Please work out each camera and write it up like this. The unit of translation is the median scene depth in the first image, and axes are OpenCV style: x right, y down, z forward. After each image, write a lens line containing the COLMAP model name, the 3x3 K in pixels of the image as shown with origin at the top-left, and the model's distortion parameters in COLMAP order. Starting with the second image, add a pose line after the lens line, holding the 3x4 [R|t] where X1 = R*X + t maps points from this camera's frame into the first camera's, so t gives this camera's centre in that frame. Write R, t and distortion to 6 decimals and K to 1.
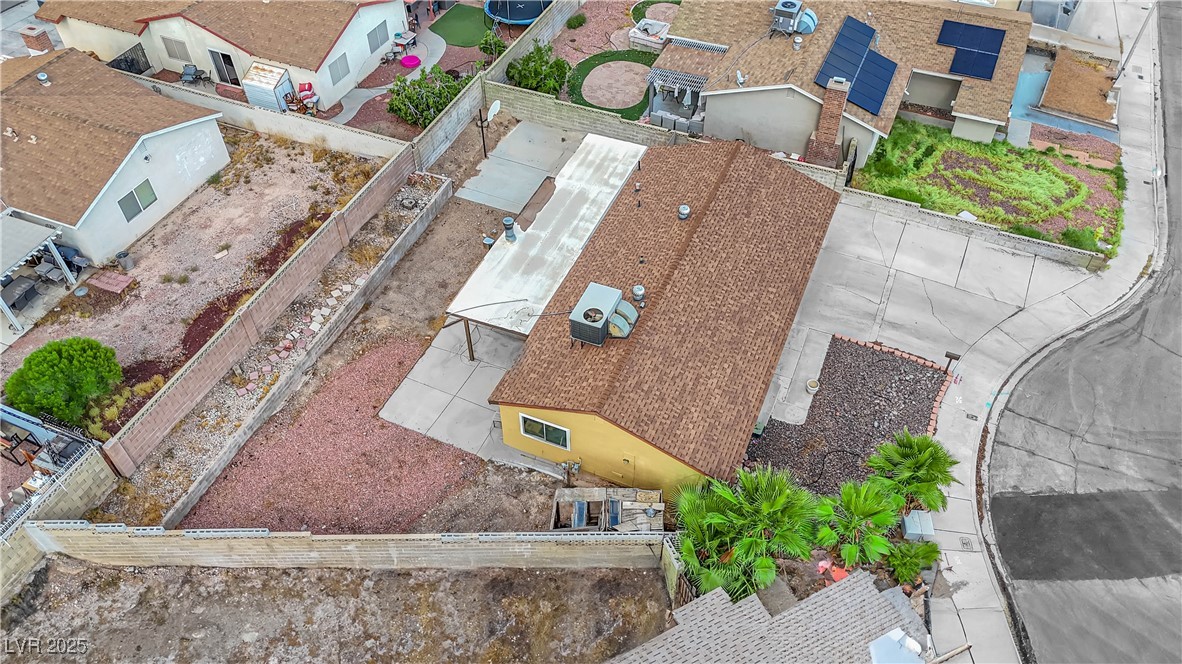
lens RADIAL K [[897.8, 0, 589.2], [0, 897.8, 311.7], [0, 0, 1]] dist [0.070074, -0.075334]
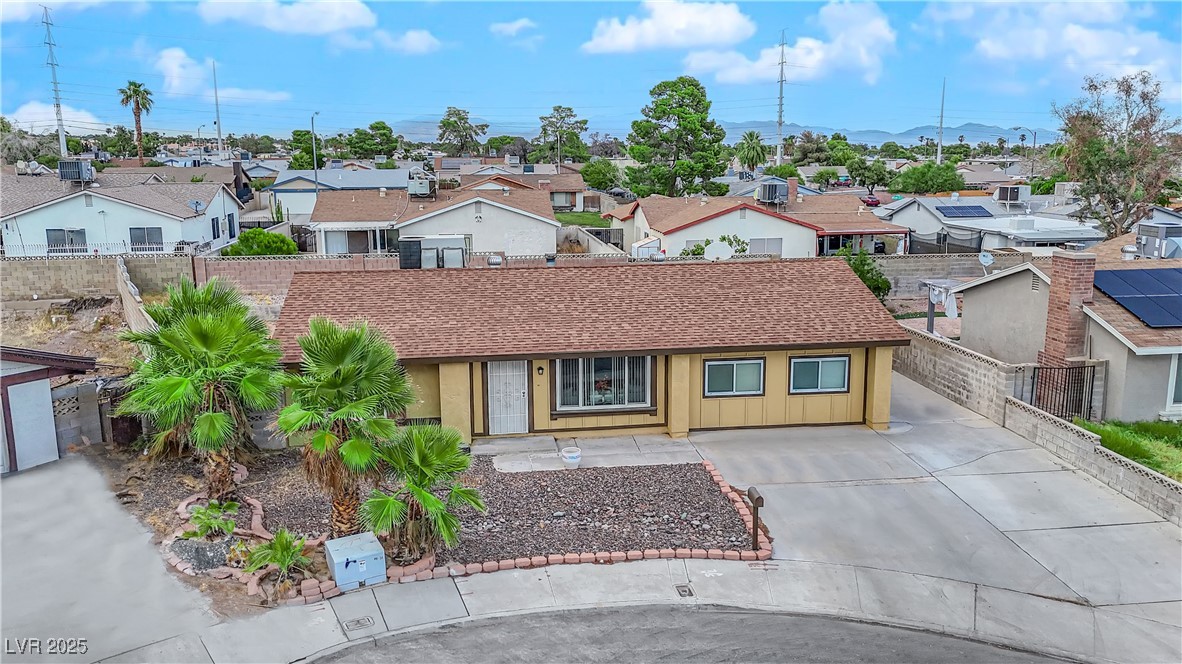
lens RADIAL K [[914.4, 0, 589.8], [0, 914.4, 310.9], [0, 0, 1]] dist [0.085061, -0.114270]
pose [[0.506876, 0.148047, -0.849210, 0.719092], [-0.607527, 0.760245, -0.230083, 0.133619], [0.611545, 0.632542, 0.475293, 0.589396]]
